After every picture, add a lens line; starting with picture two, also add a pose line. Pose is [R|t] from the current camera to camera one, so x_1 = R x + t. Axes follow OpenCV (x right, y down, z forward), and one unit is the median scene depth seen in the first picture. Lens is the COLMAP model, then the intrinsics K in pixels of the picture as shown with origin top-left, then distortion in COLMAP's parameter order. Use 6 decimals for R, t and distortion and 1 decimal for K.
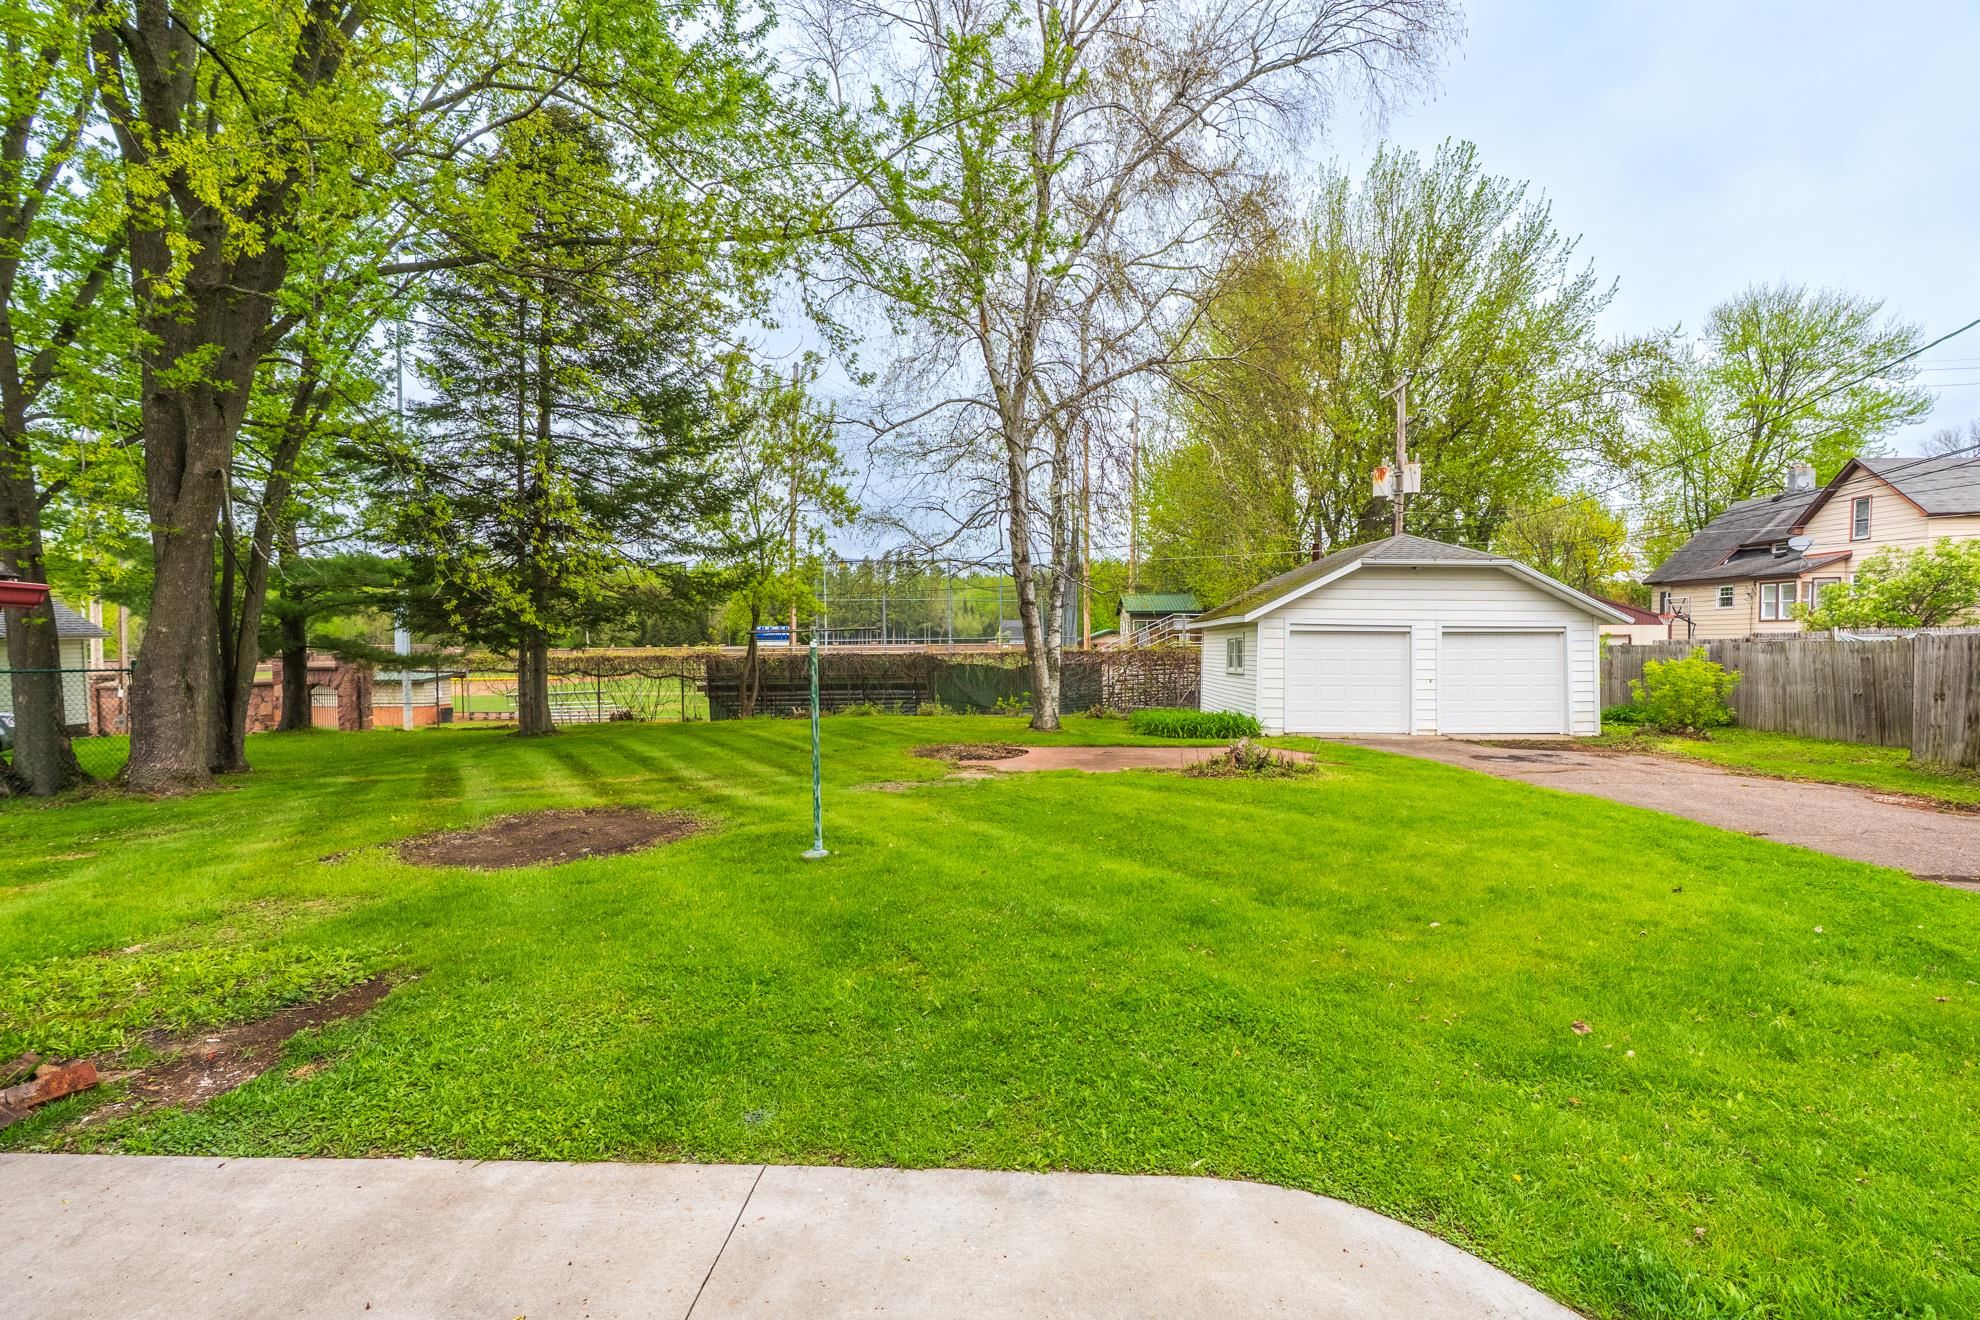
lens RADIAL K [[889.8, 0, 990.0], [0, 889.8, 660.0], [0, 0, 1]] dist [-0.006698, 0.000220]
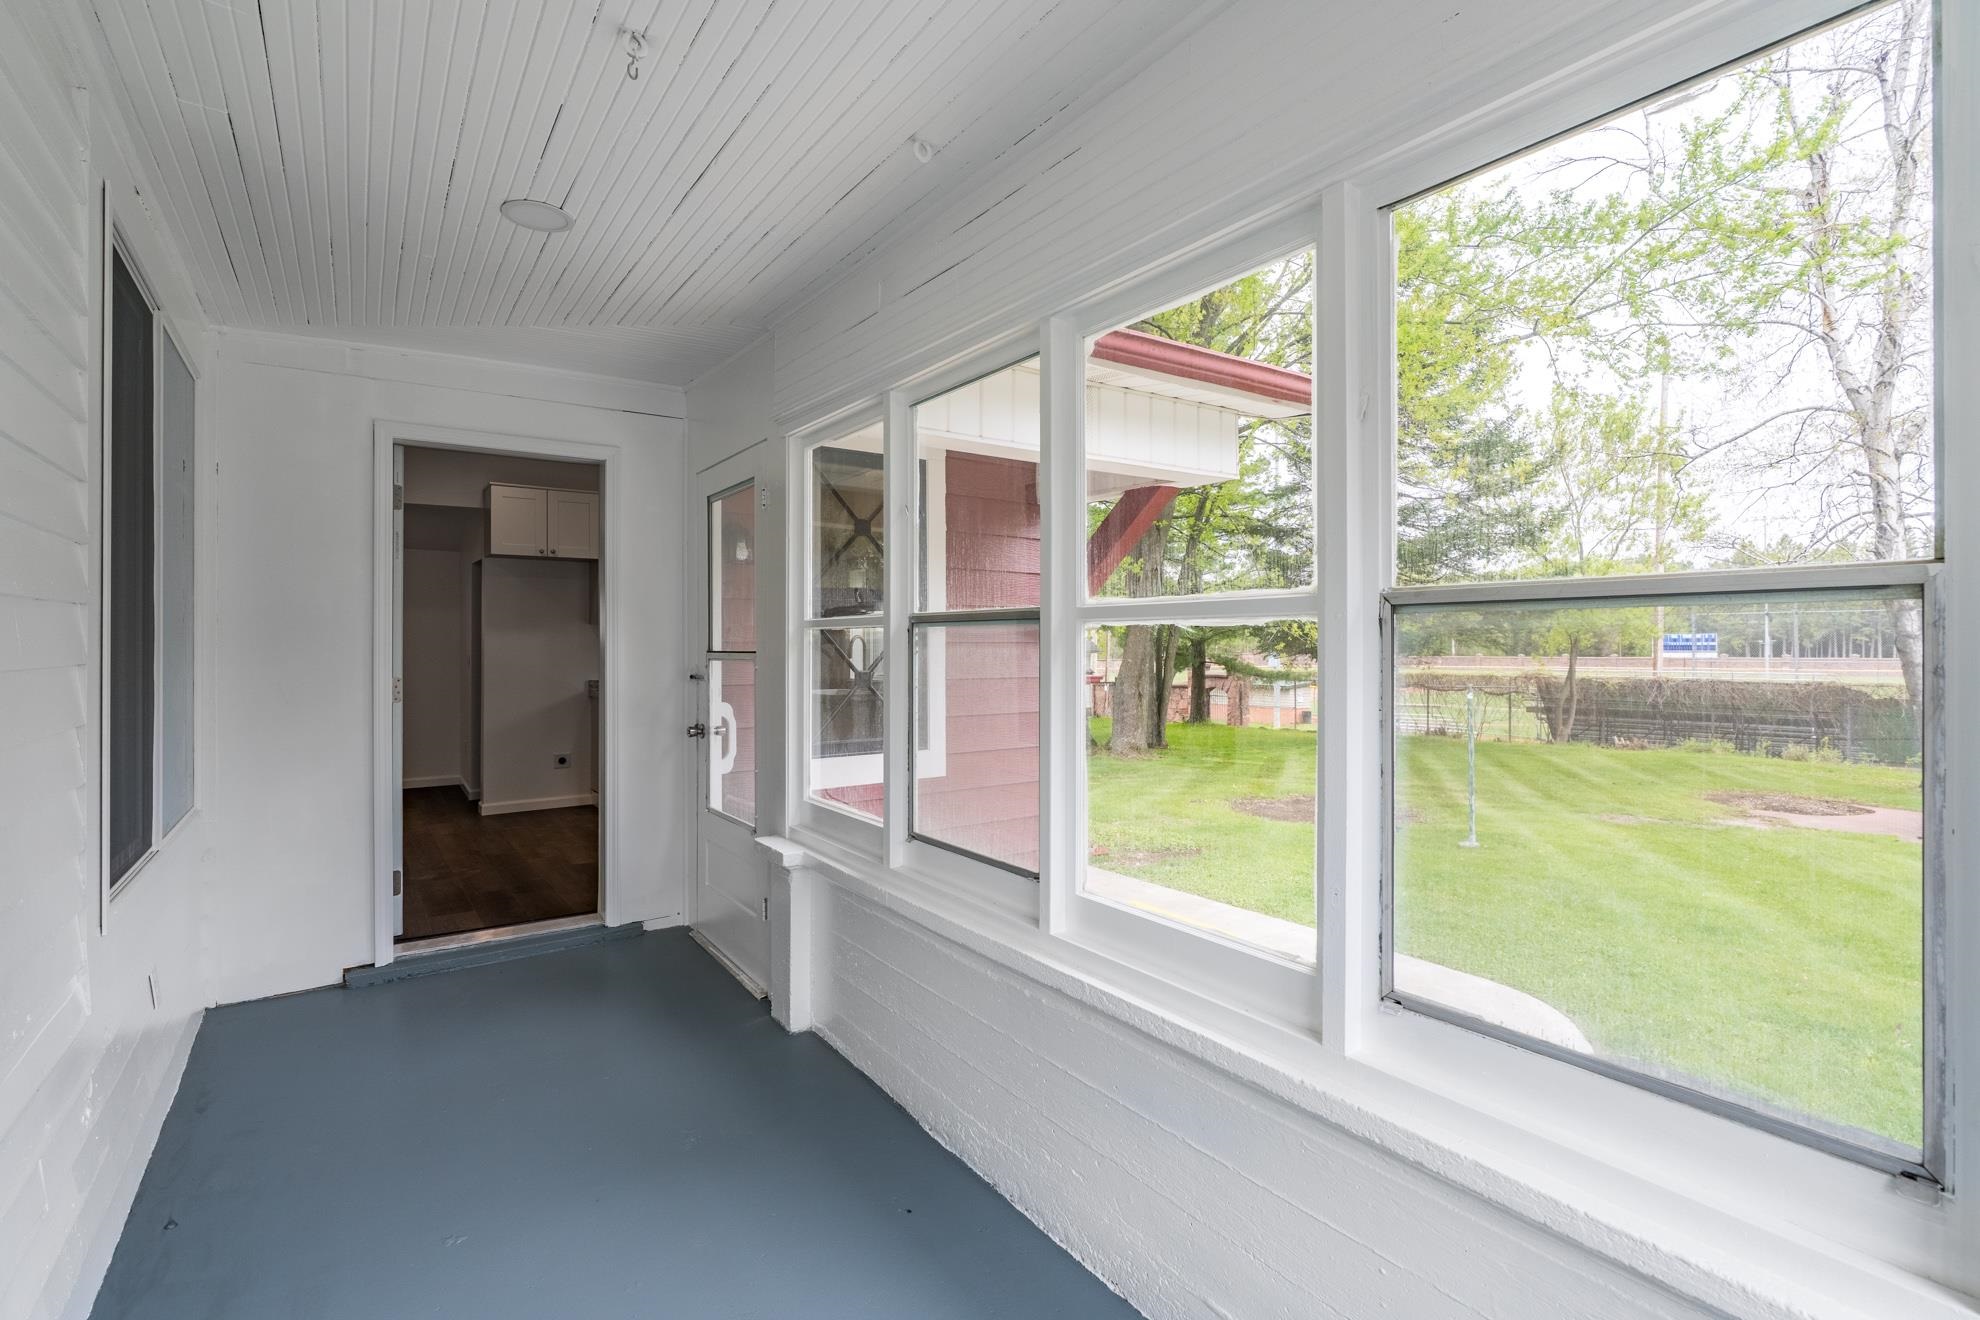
lens RADIAL K [[889.8, 0, 990.0], [0, 889.8, 660.0], [0, 0, 1]] dist [-0.006698, 0.000220]
pose [[0.618254, 0.018736, -0.785755, 0.125296], [-0.025812, 0.999661, 0.003526, -0.017384], [0.785555, 0.018102, 0.618528, -0.137330]]
